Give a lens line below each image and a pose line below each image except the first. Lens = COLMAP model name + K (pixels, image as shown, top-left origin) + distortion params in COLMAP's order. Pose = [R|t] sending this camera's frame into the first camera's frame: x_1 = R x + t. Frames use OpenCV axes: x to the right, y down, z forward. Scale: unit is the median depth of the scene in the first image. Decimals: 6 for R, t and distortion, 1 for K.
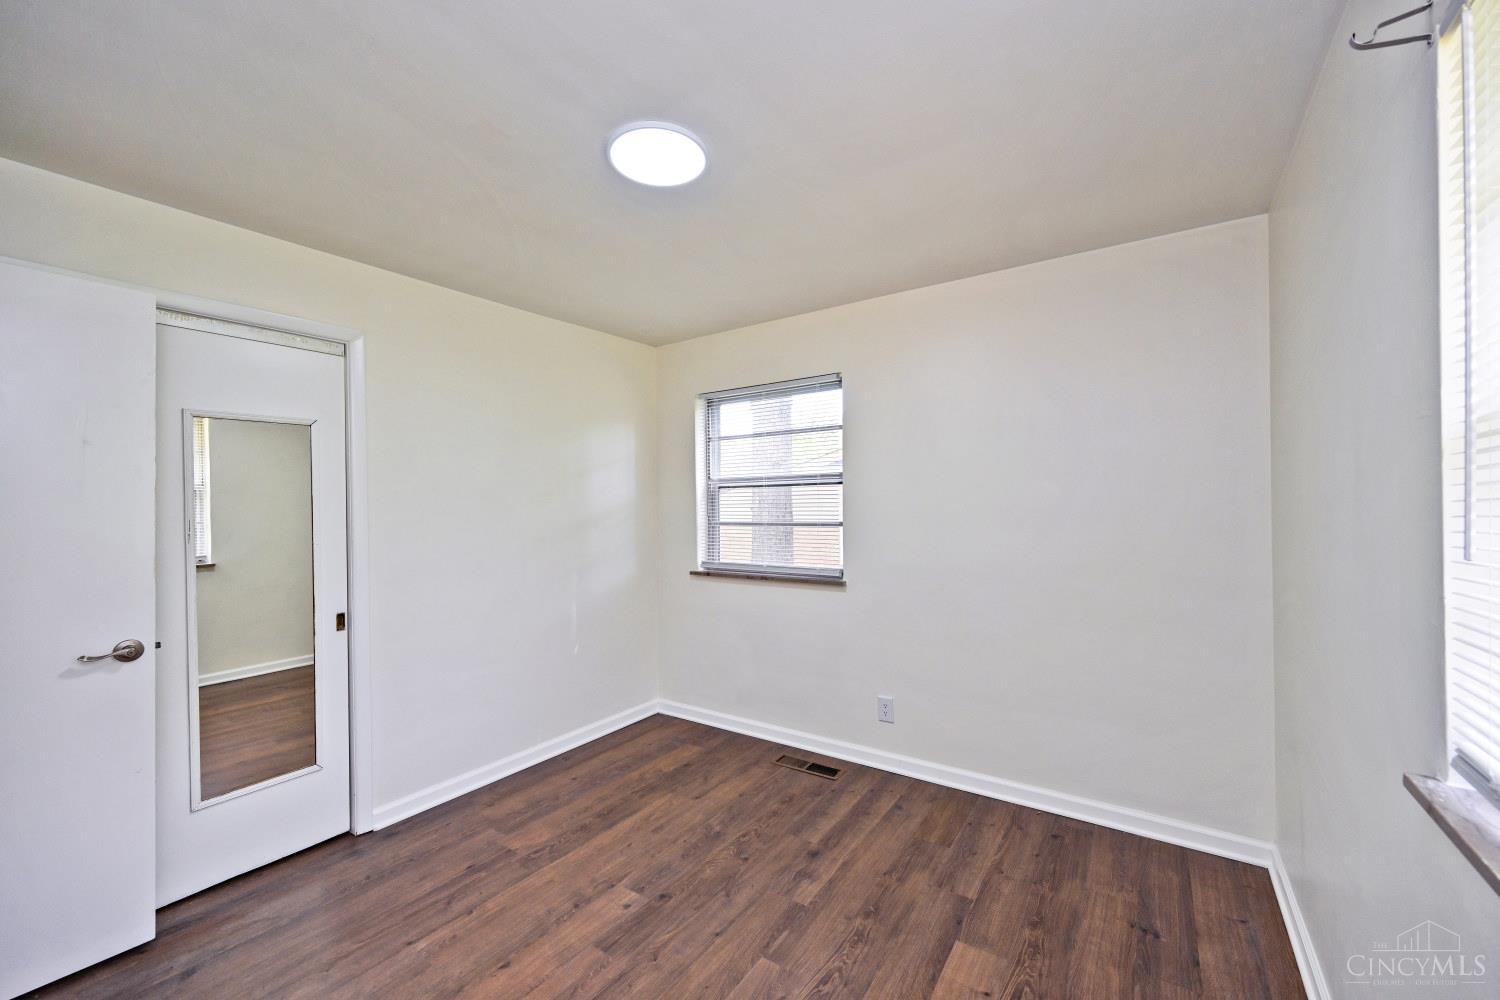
lens RADIAL K [[592.9, 0, 755.0], [0, 592.9, 509.2], [0, 0, 1]] dist [0.000506, 0.000322]
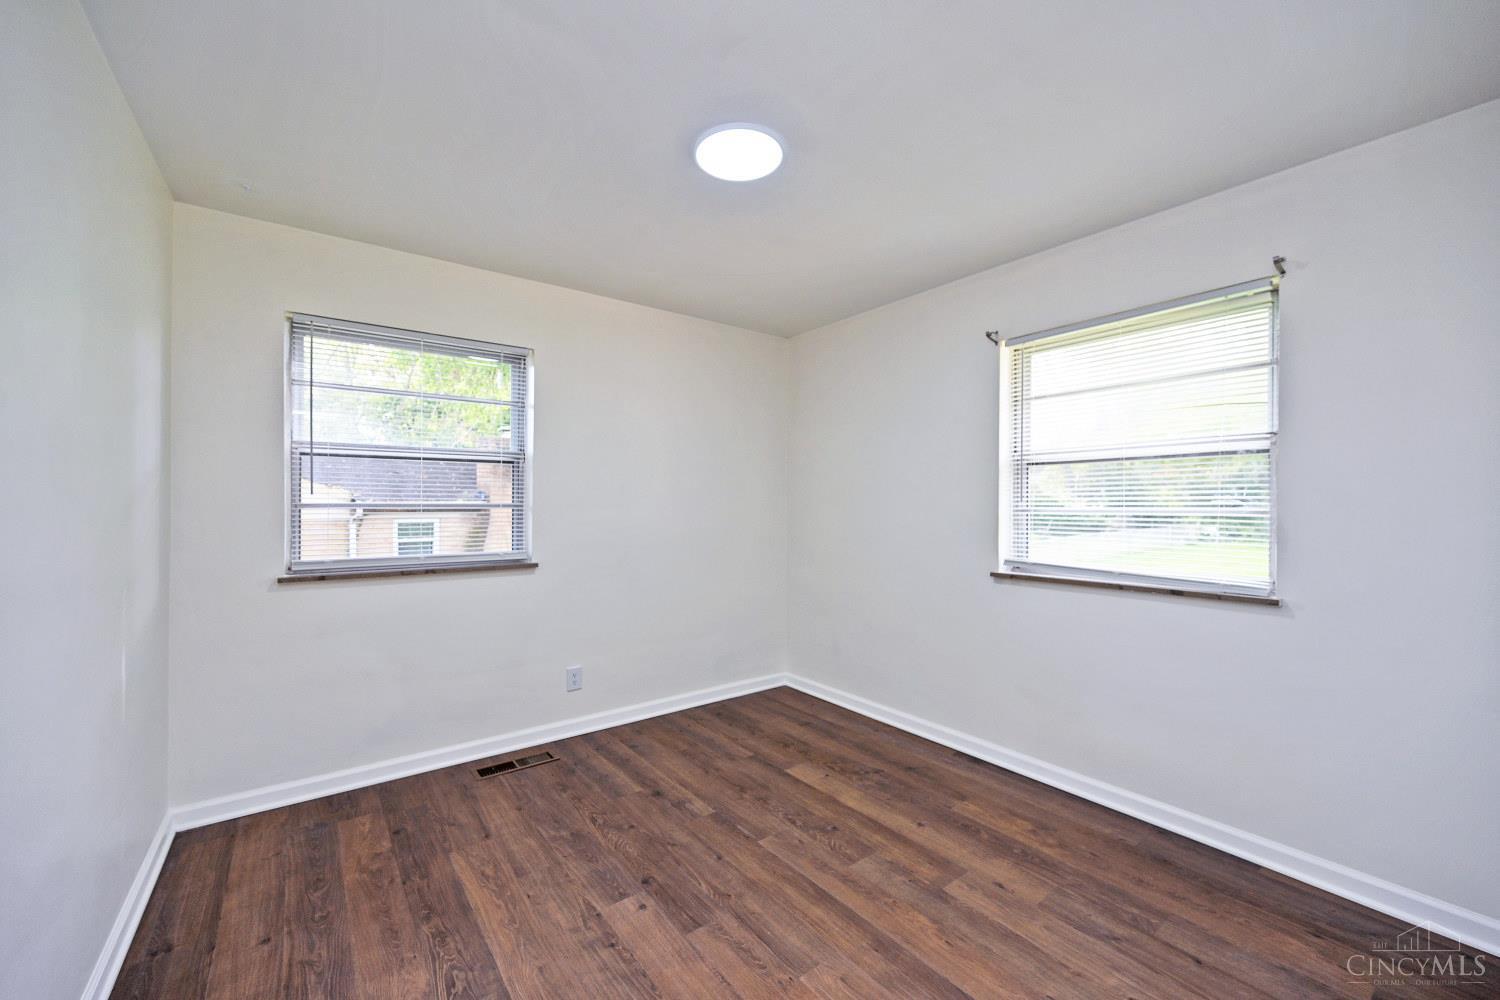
lens RADIAL K [[592.9, 0, 748.4], [0, 592.9, 493.2], [0, 0, 1]] dist [0.000506, 0.000322]
pose [[0.317130, 0.028363, 0.947958, -0.959371], [-0.000213, 0.999555, -0.029836, 0.050456], [-0.948382, 0.009260, 0.316995, 0.497069]]
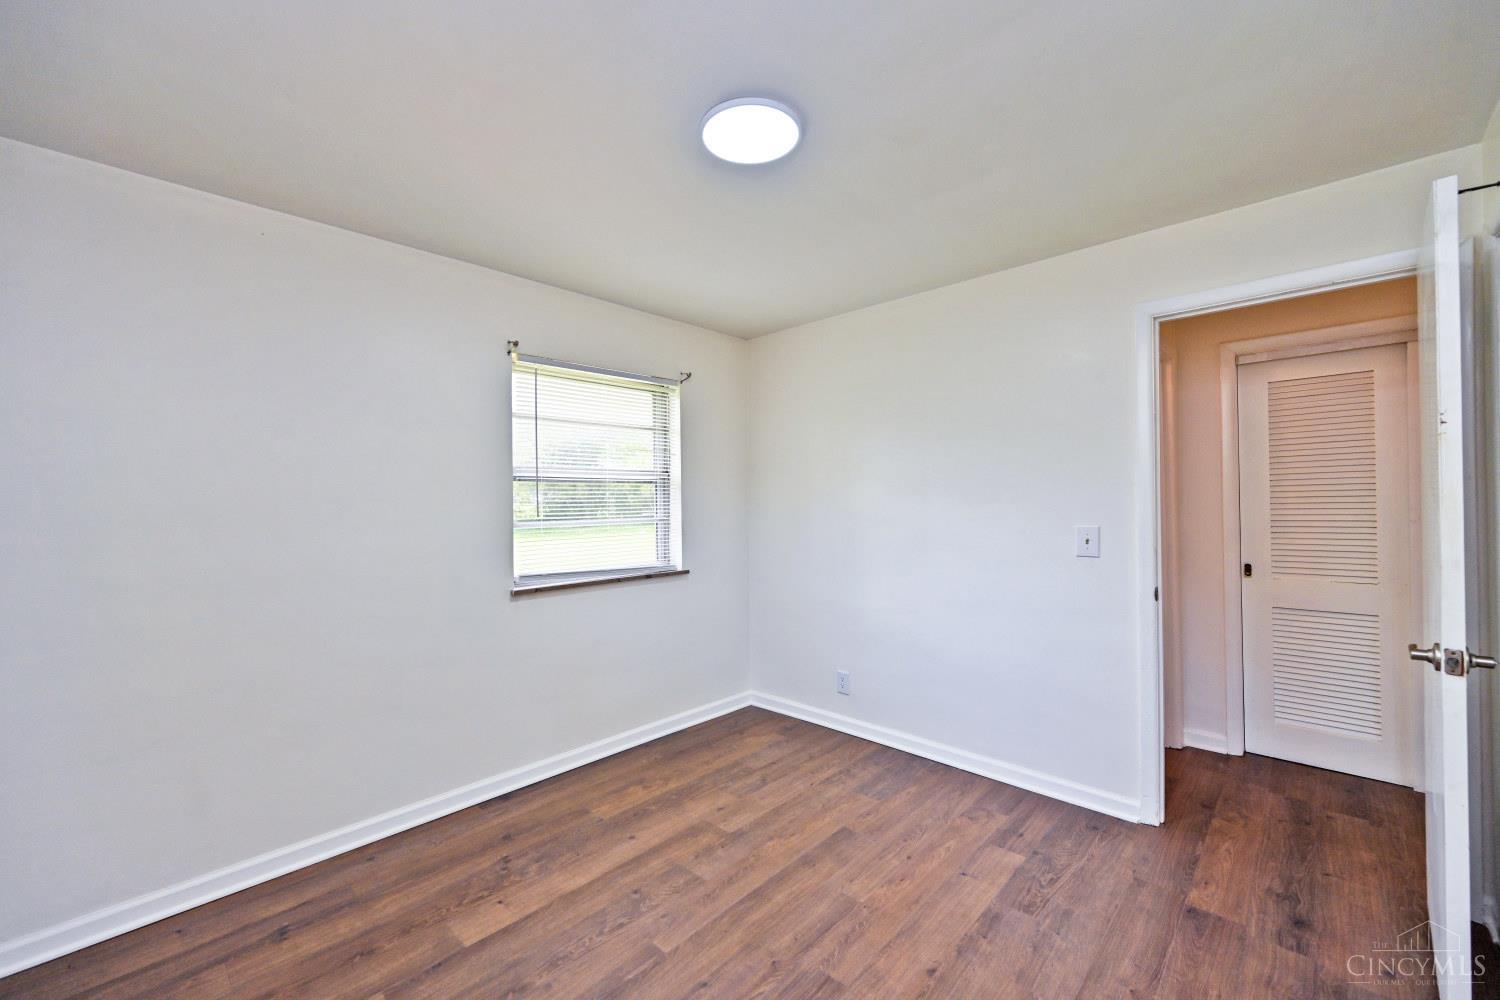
lens RADIAL K [[592.9, 0, 752.5], [0, 592.9, 506.3], [0, 0, 1]] dist [0.000506, 0.000322]
pose [[-0.987176, 0.025842, 0.157531, -0.243708], [0.026687, 0.999639, 0.003249, 0.015061], [-0.157390, 0.007412, -0.987509, 1.560316]]
